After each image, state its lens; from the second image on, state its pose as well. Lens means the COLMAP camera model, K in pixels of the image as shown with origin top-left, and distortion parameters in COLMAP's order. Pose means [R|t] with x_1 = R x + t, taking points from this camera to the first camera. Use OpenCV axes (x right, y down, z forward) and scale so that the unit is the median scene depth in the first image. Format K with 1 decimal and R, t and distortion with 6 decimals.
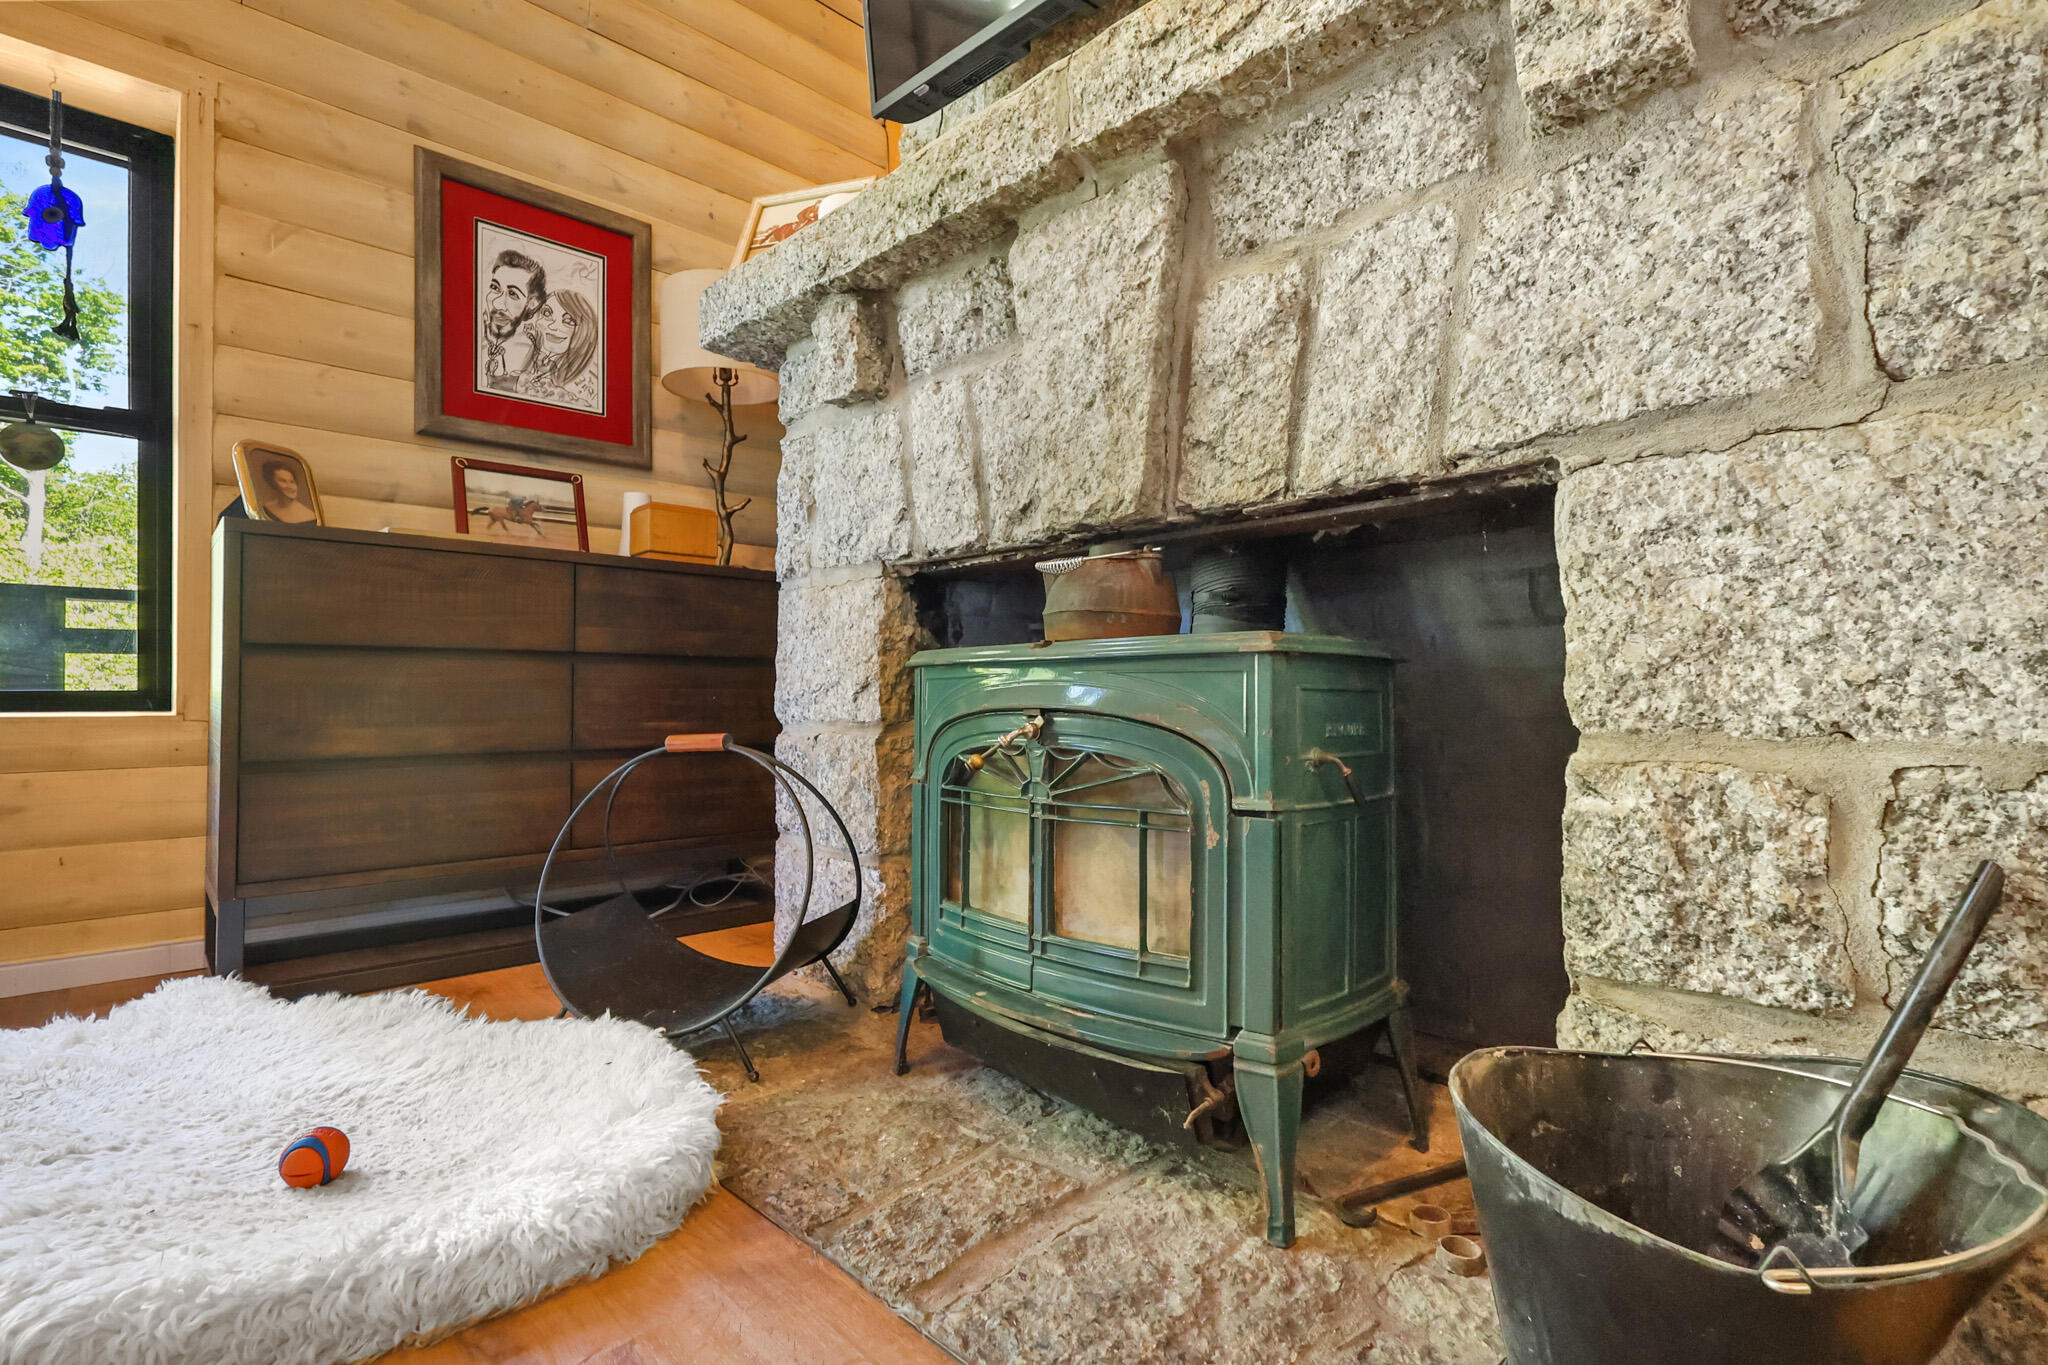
lens RADIAL K [[952.1, 0, 1016.1], [0, 952.1, 684.0], [0, 0, 1]] dist [-0.005964, 0.001495]
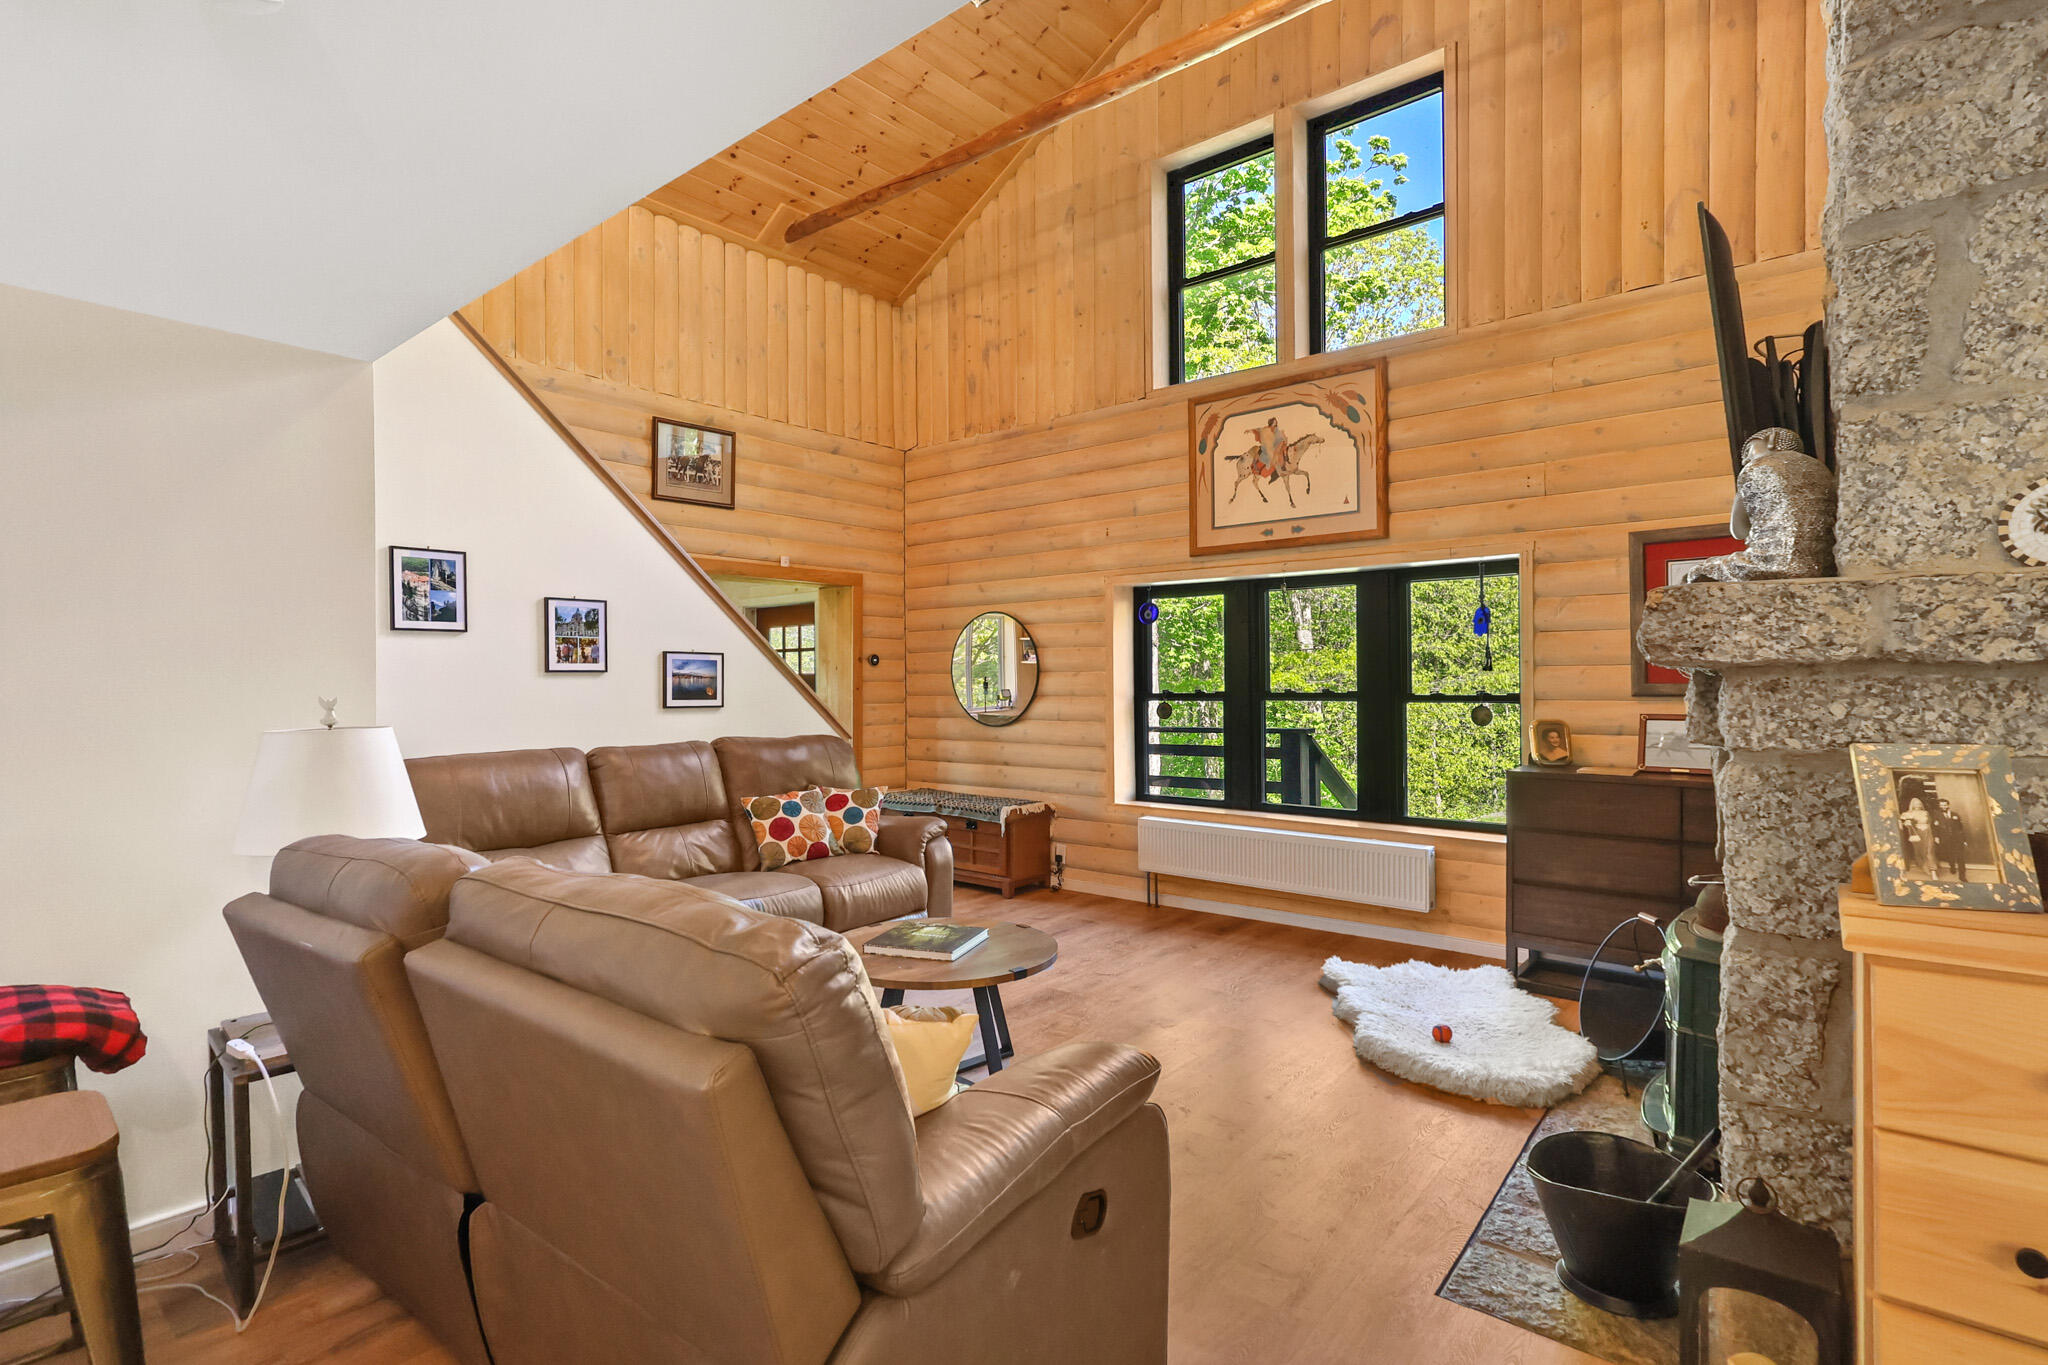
lens RADIAL K [[952.1, 0, 1002.9], [0, 952.1, 692.5], [0, 0, 1]] dist [-0.005964, 0.001495]
pose [[0.089056, 0.006836, -0.996003, 1.935007], [0.008591, 0.999934, 0.007631, -0.562245], [0.995990, -0.009236, 0.088992, -0.597806]]
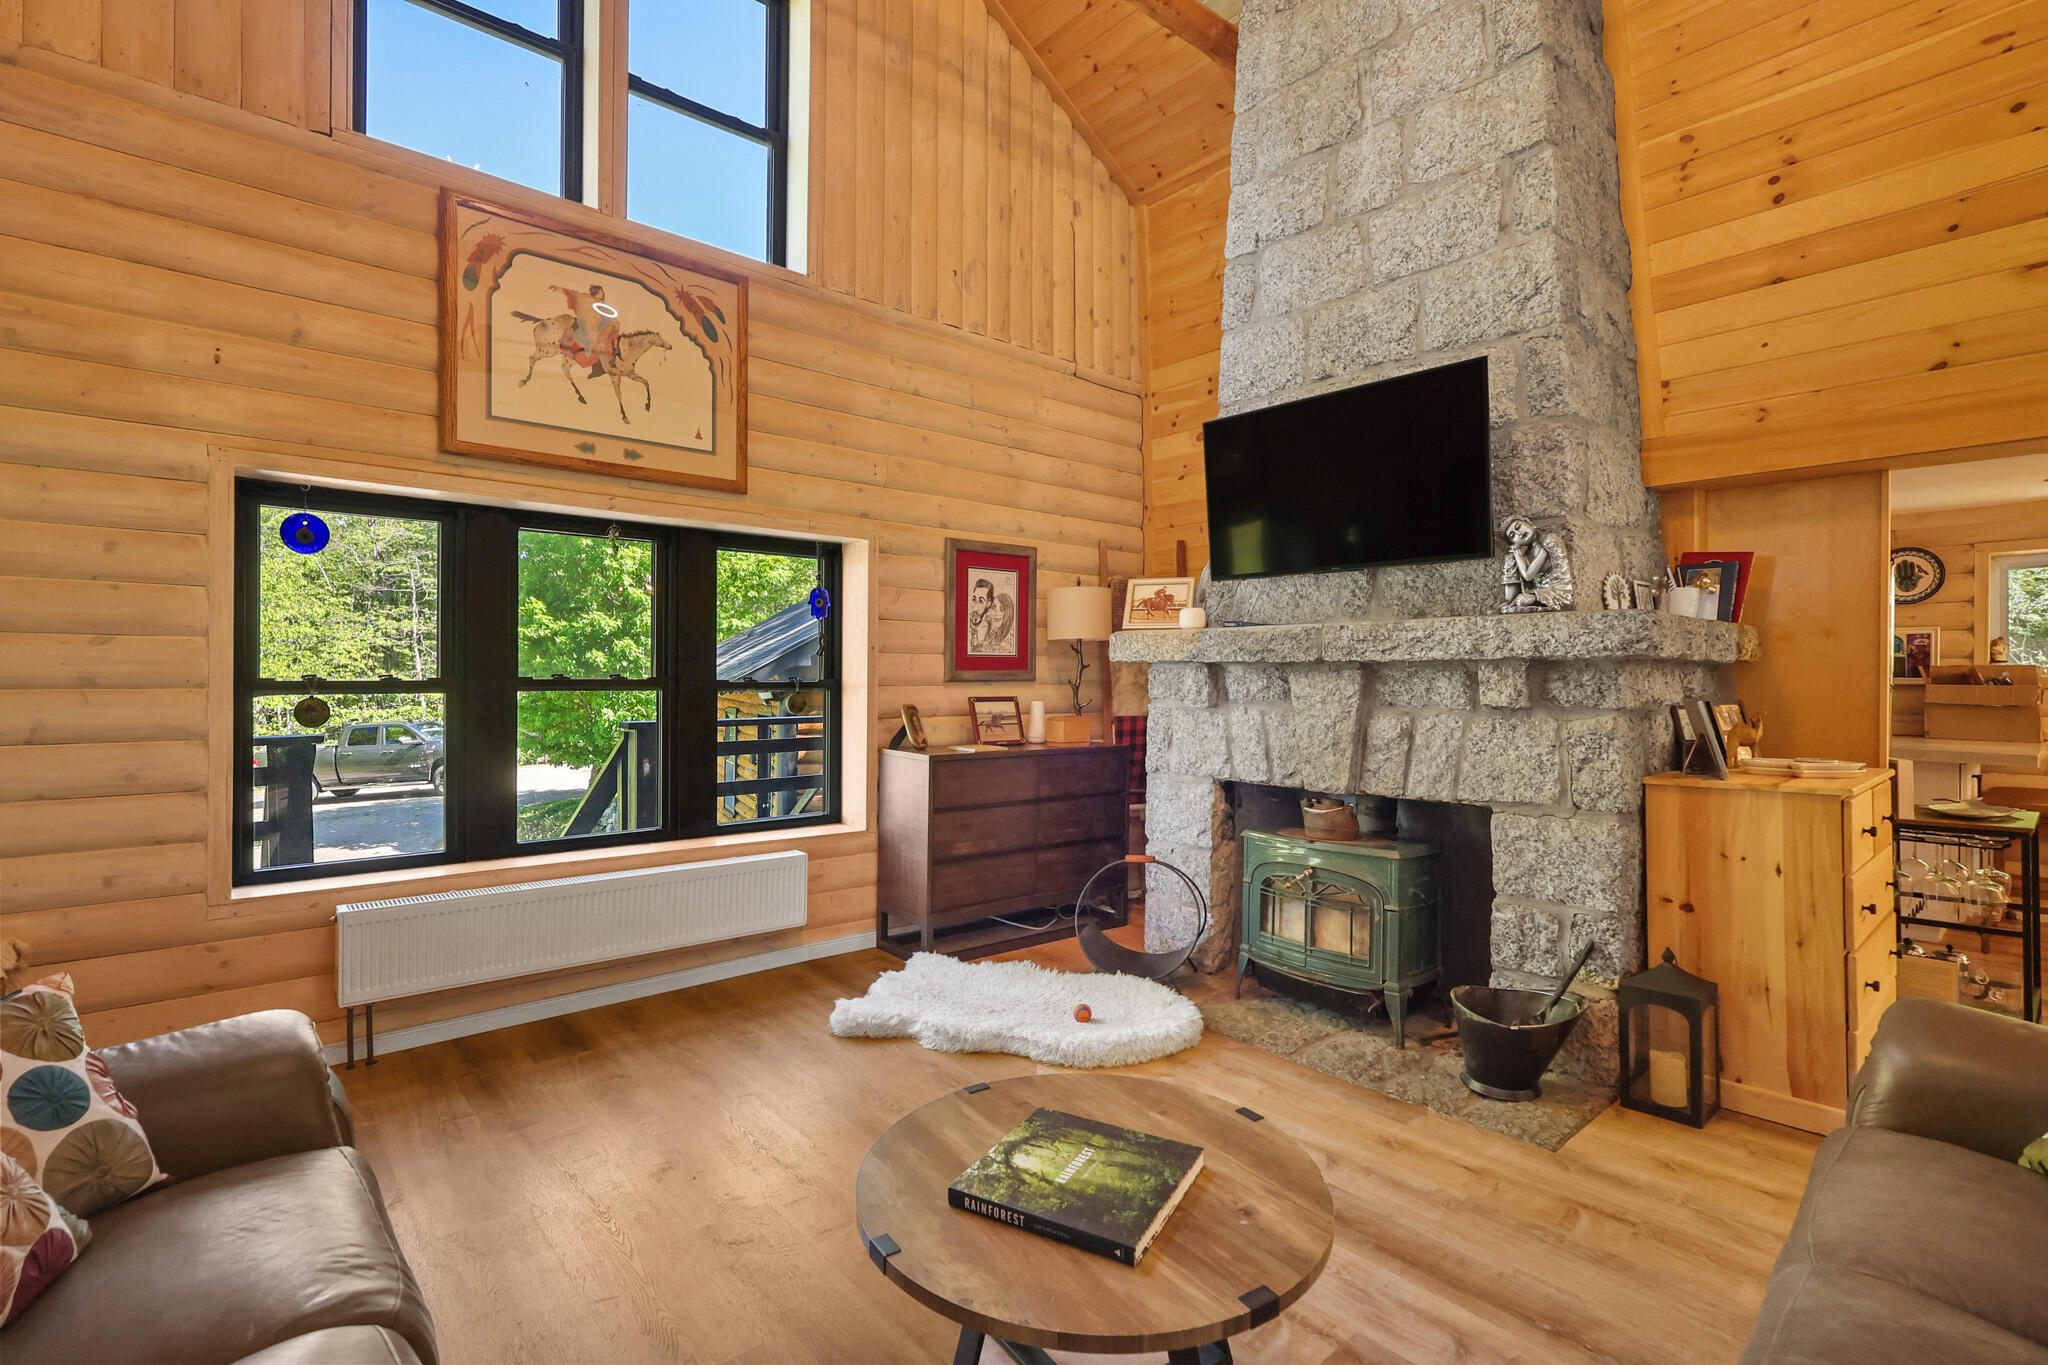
lens RADIAL K [[952.1, 0, 1010.8], [0, 952.1, 680.0], [0, 0, 1]] dist [-0.005964, 0.001495]
pose [[0.997629, 0.008602, -0.068287, -0.685163], [-0.007624, 0.999865, 0.014558, -0.569471], [0.068403, -0.014003, 0.997560, -1.887042]]
